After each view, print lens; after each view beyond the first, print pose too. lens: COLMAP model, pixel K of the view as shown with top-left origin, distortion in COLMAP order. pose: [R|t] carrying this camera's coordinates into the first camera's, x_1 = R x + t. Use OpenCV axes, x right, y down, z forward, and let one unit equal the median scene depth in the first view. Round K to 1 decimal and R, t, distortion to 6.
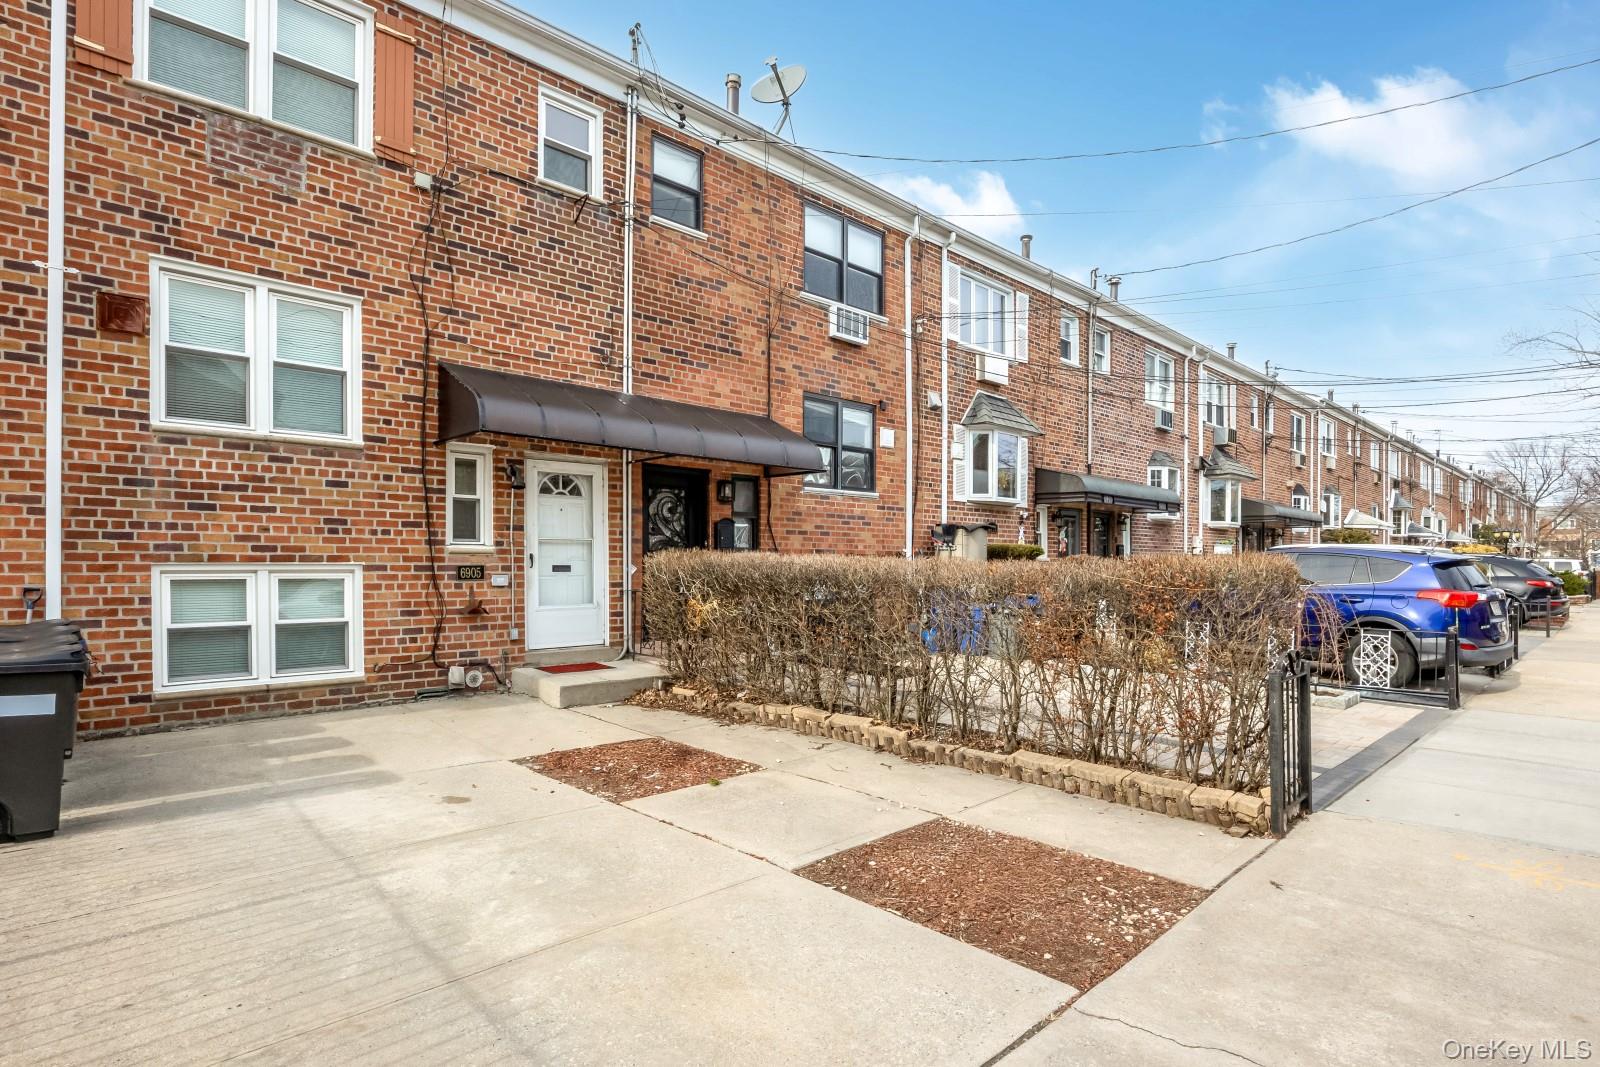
lens RADIAL K [[831.1, 0, 824.8], [0, 831.1, 580.2], [0, 0, 1]] dist [-0.017491, 0.001380]
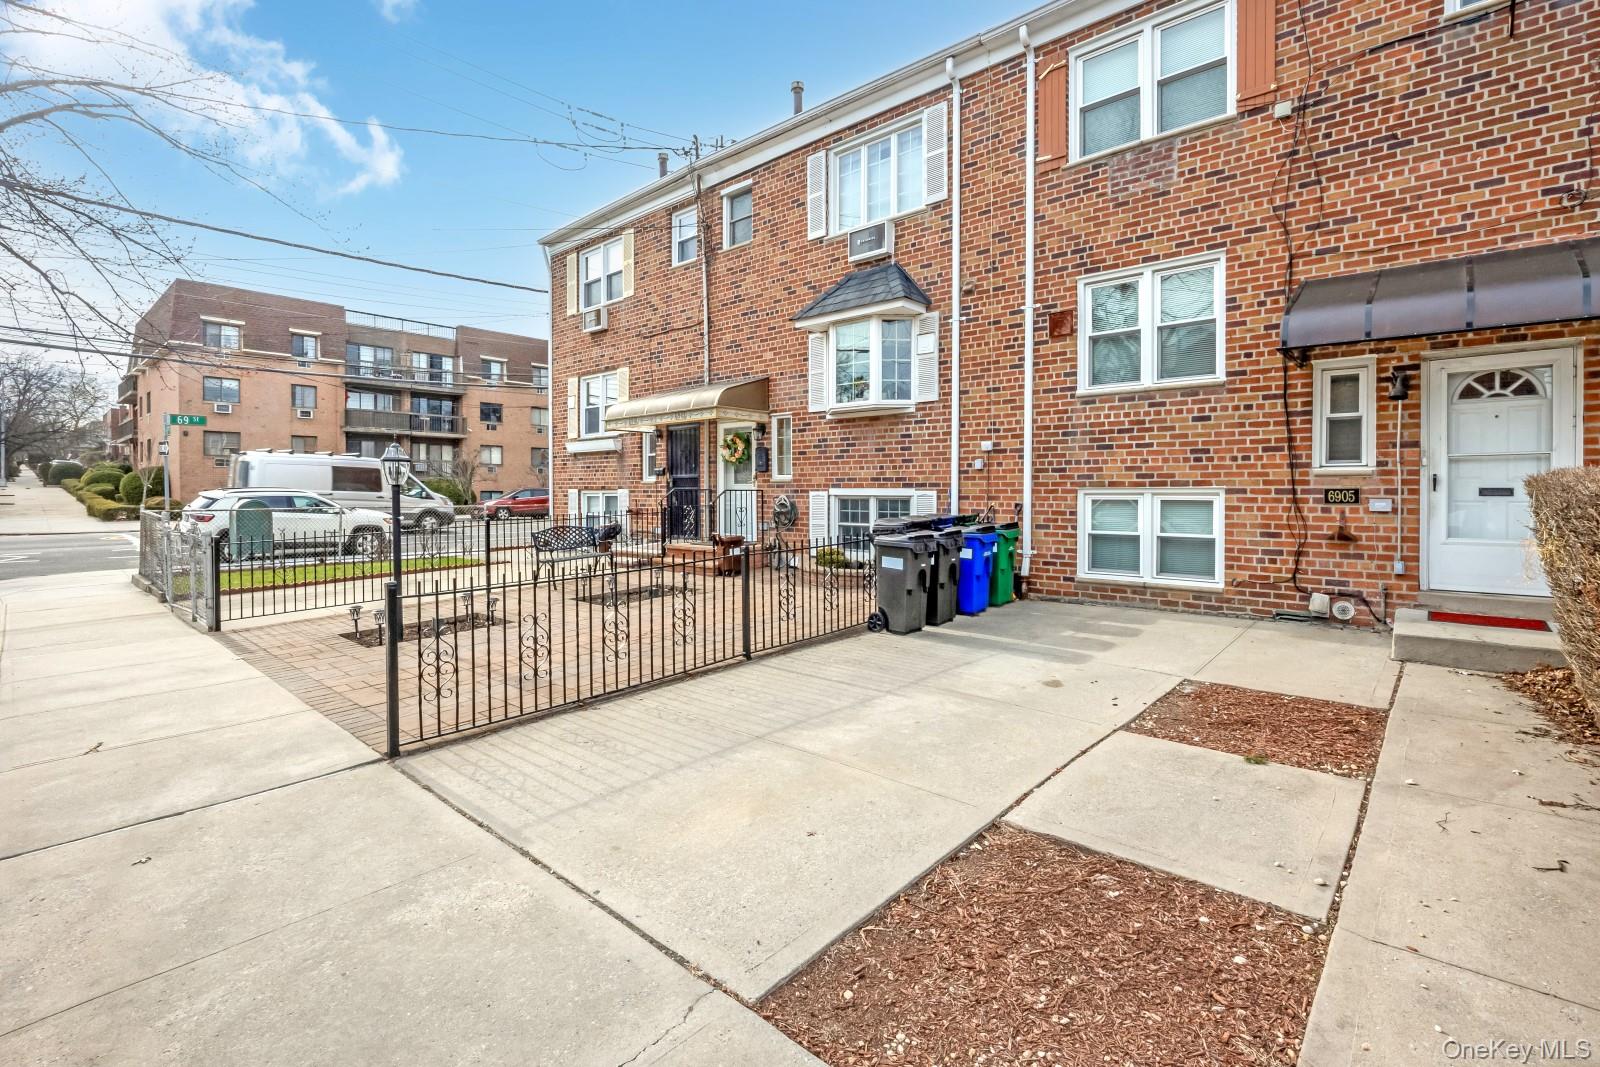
lens RADIAL K [[731.3, 0, 803.8], [0, 731.3, 505.2], [0, 0, 1]] dist [-0.020251, 0.002058]
pose [[0.044304, 0.017755, -0.998860, 0.391917], [-0.013630, 0.999760, 0.017166, -0.005217], [0.998925, 0.012854, 0.044535, 0.387501]]
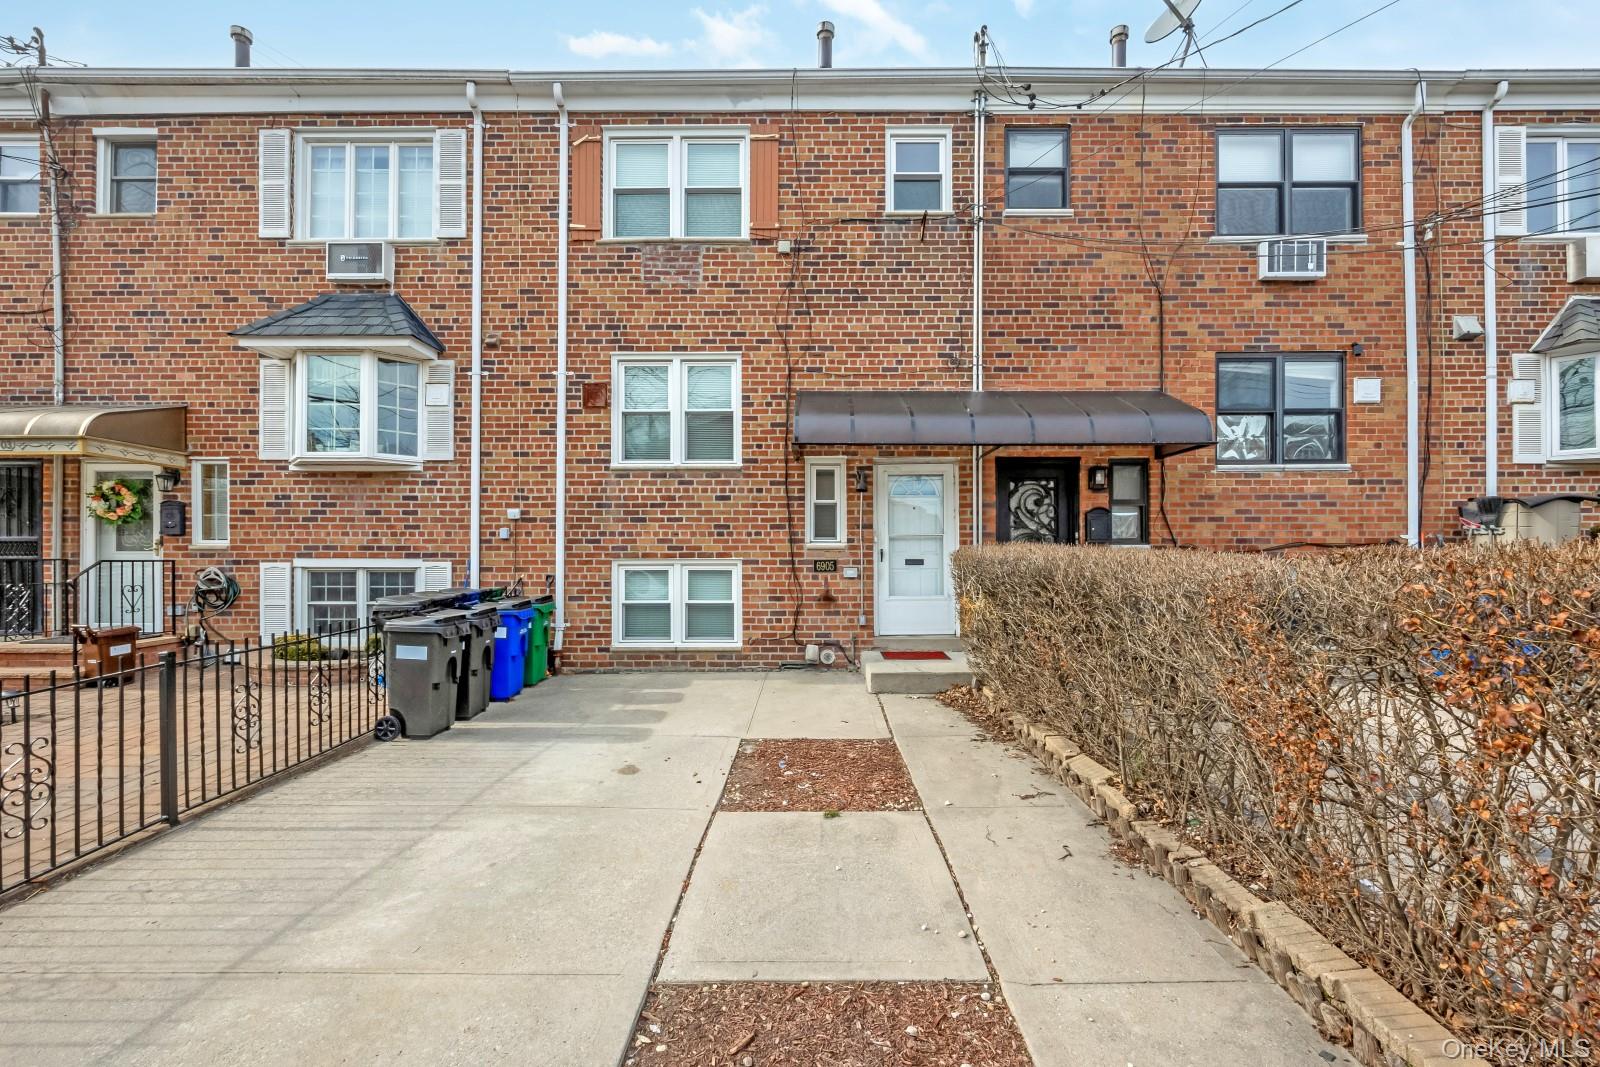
lens RADIAL K [[663.1, 0, 814.0], [0, 663.1, 554.1], [0, 0, 1]] dist [-0.004171, 0.000368]
pose [[0.702149, -0.005652, -0.712008, 0.250372], [-0.008307, 0.999835, -0.016128, -0.011575], [0.711982, 0.017239, 0.701986, 0.355880]]
